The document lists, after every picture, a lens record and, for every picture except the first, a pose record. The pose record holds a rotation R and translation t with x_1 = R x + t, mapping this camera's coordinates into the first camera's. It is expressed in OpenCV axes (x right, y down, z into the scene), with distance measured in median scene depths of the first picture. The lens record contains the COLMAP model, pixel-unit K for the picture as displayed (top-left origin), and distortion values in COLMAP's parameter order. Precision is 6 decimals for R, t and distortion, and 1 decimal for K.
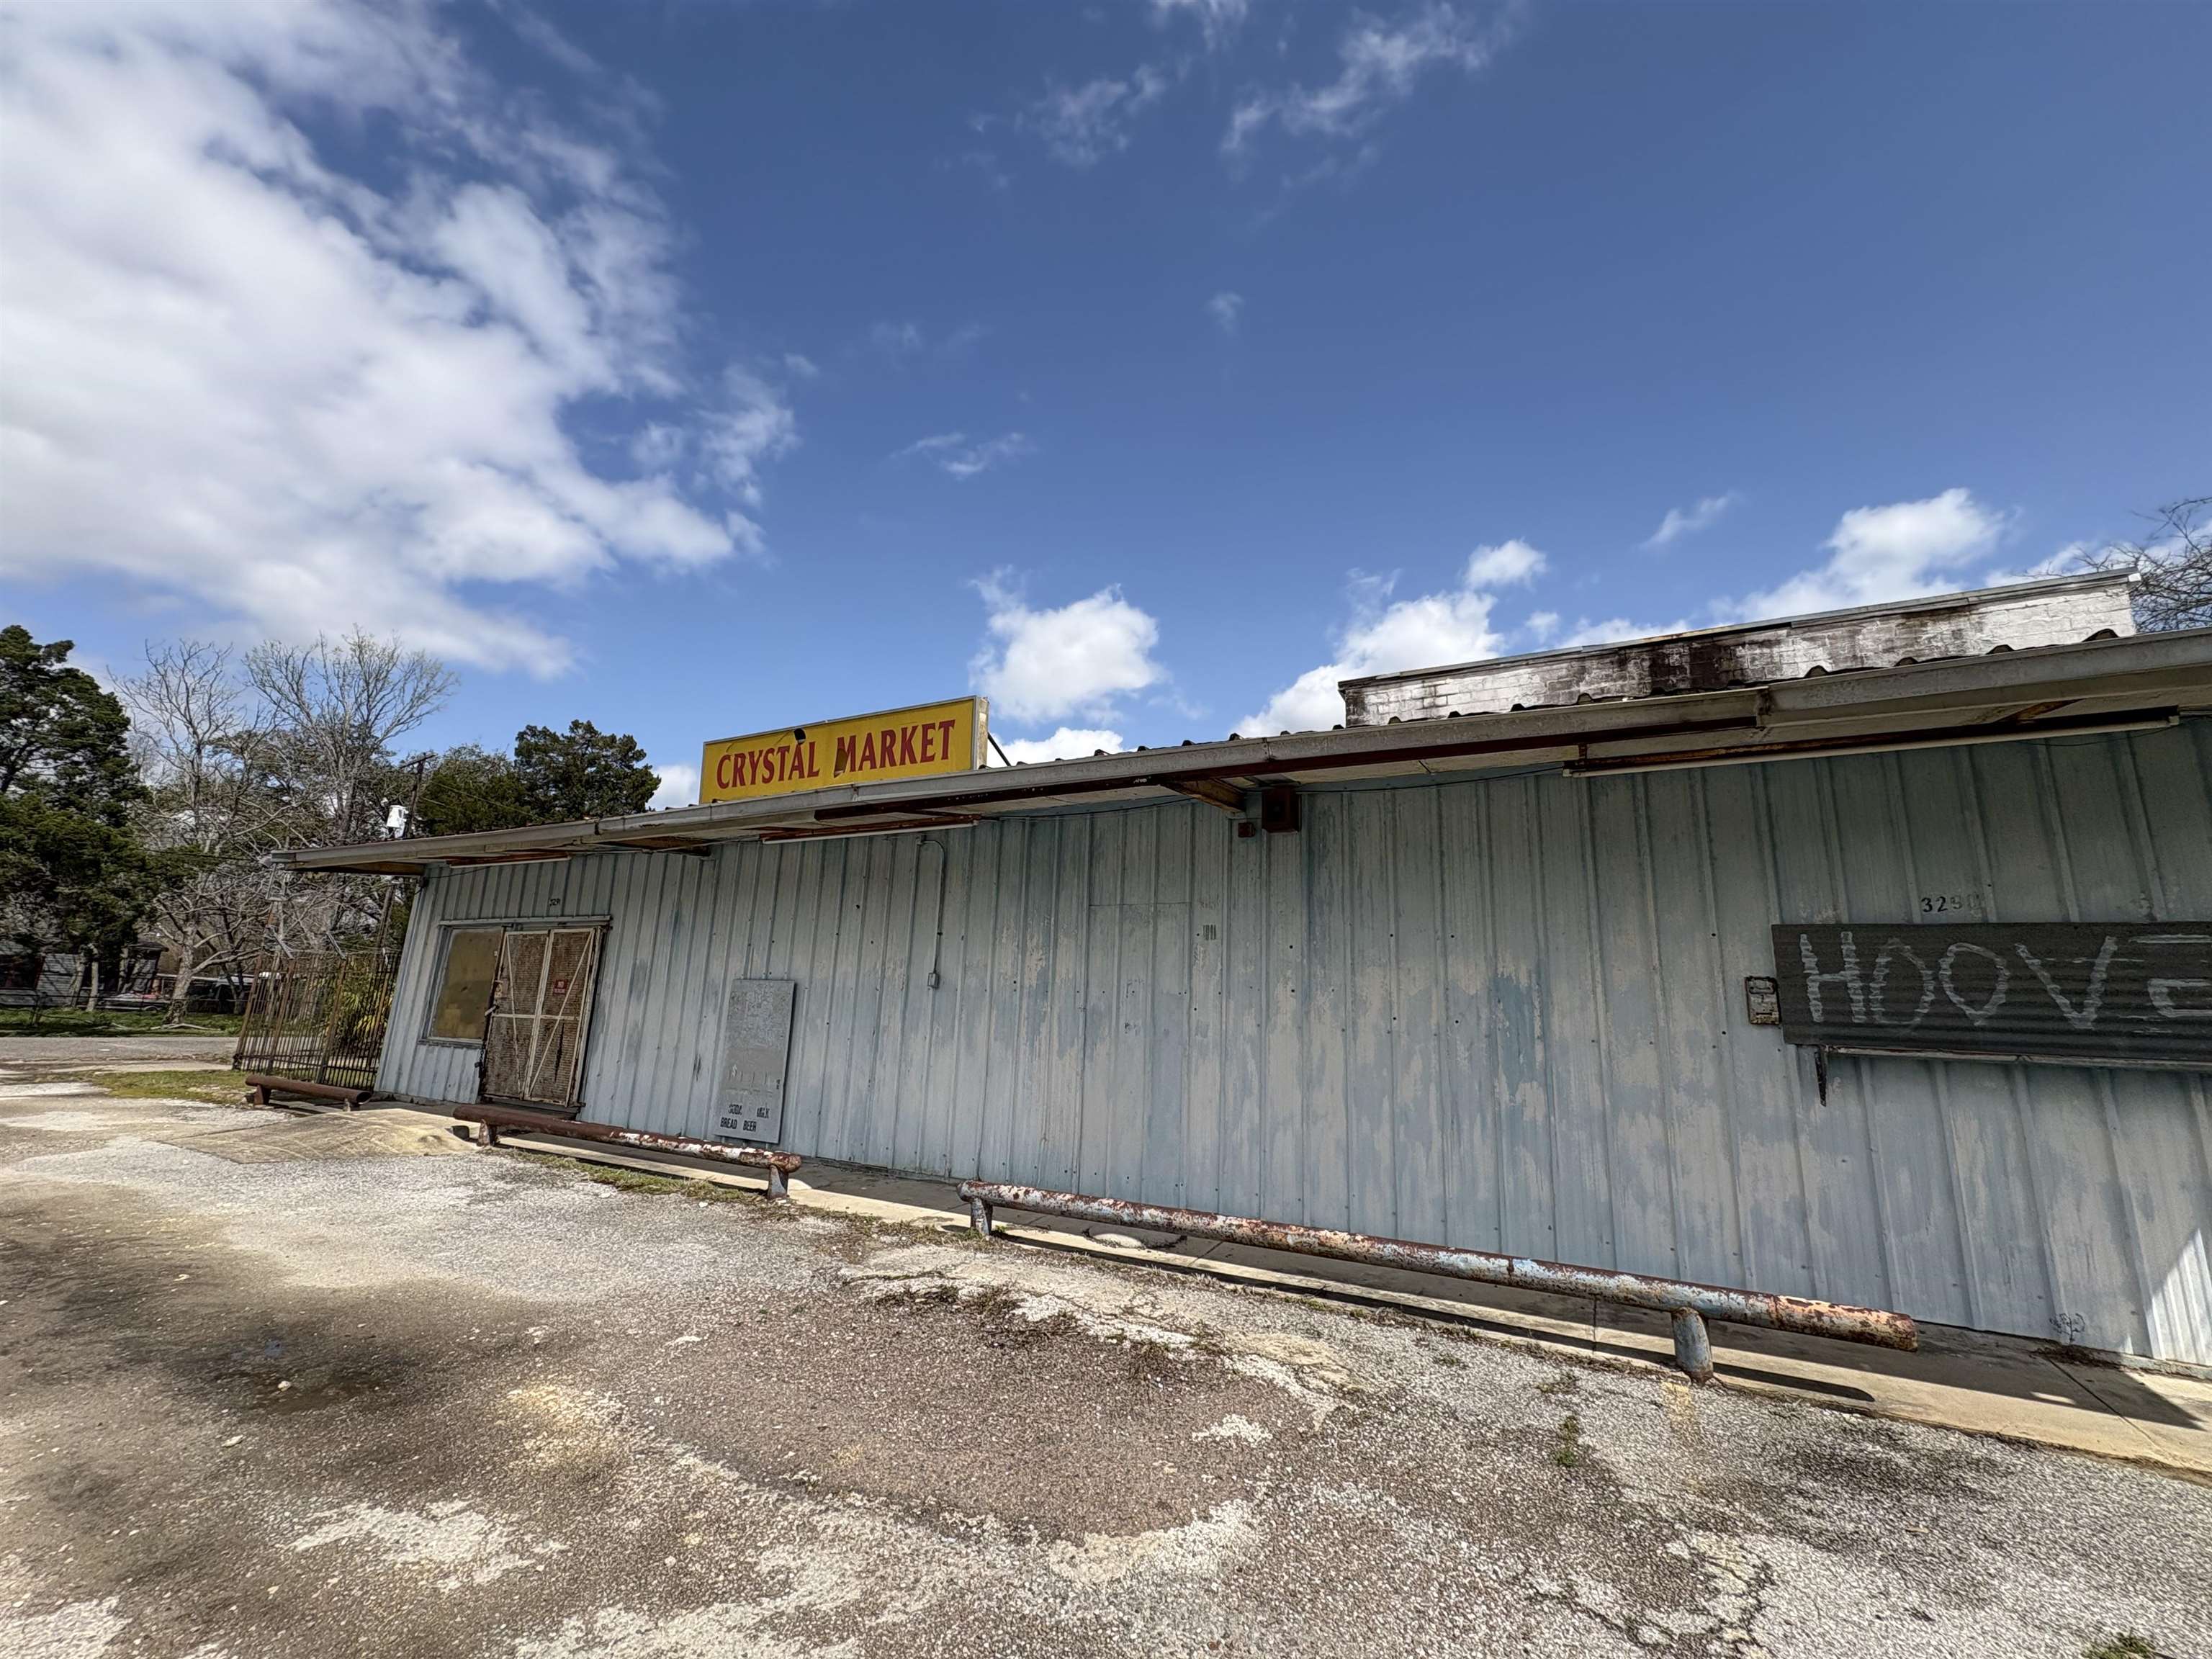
lens RADIAL K [[882.4, 0, 1111.2], [0, 882.4, 832.3], [0, 0, 1]] dist [-0.000187, 0.000193]
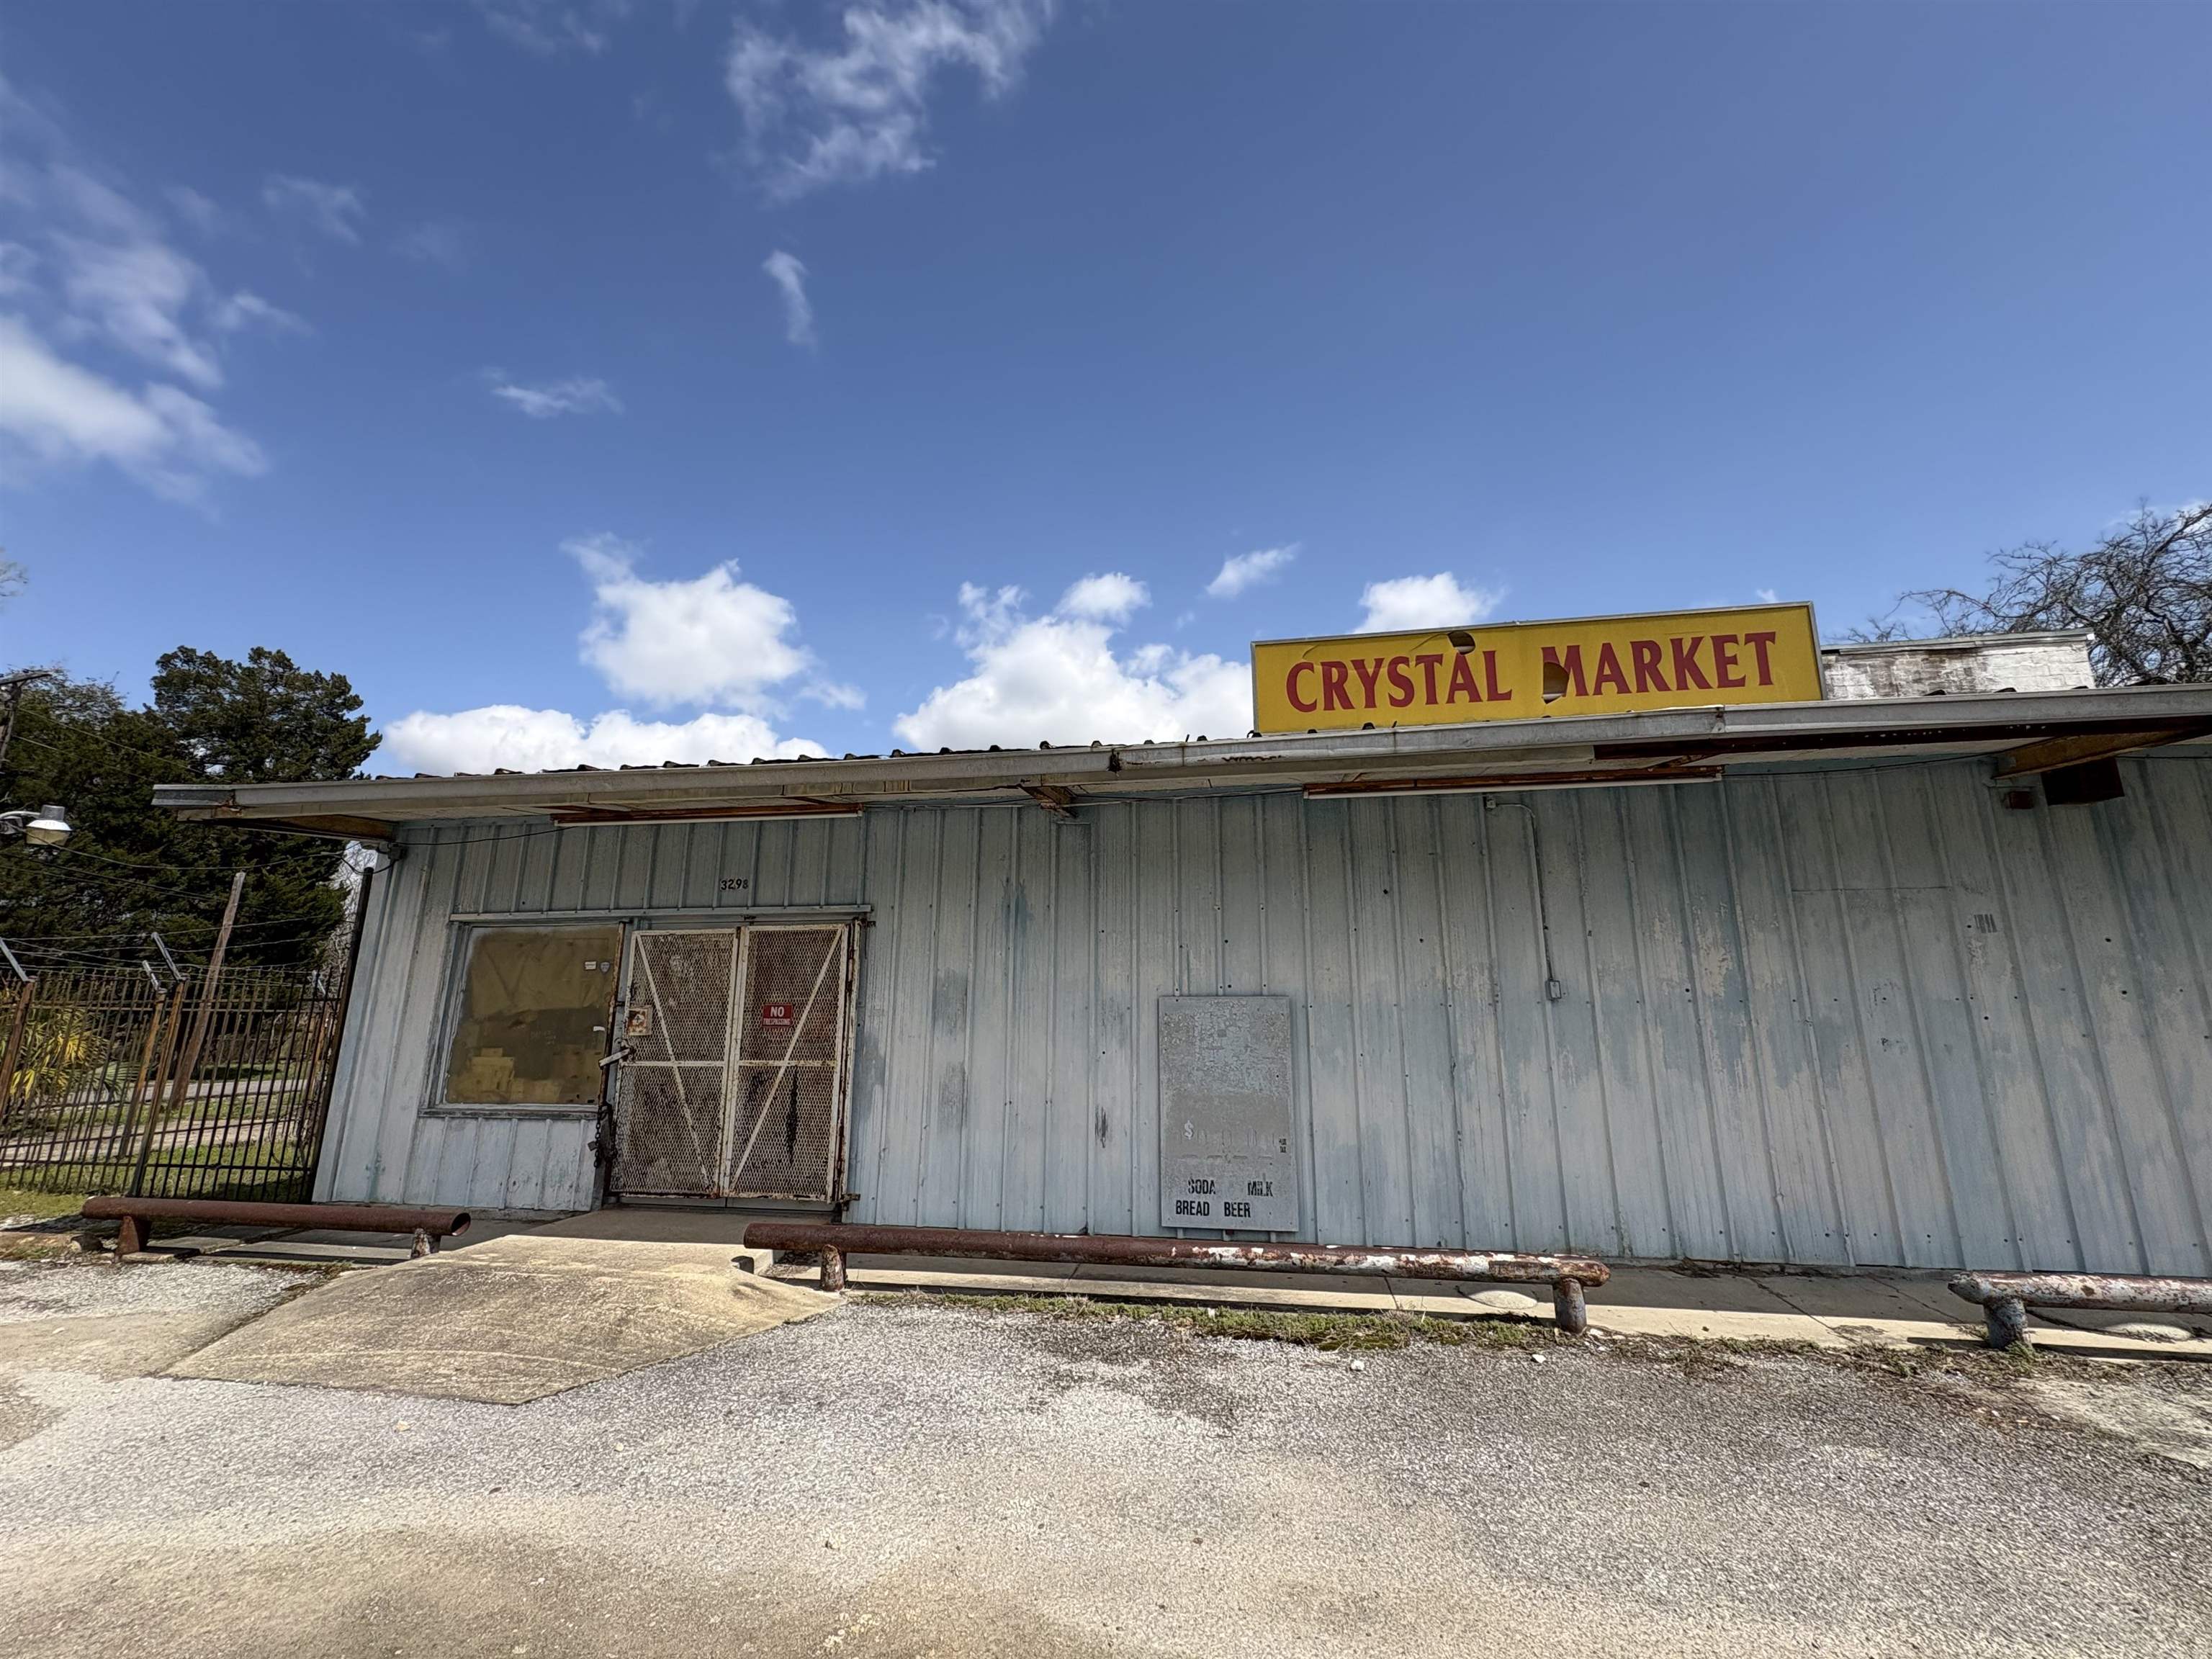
lens RADIAL K [[882.4, 0, 1126.6], [0, 882.4, 828.3], [0, 0, 1]] dist [-0.000187, 0.000193]
pose [[0.948186, 0.034257, 0.315863, -0.704821], [-0.031532, 0.999408, -0.013735, 0.047702], [-0.316147, 0.003063, 0.948705, 0.368709]]
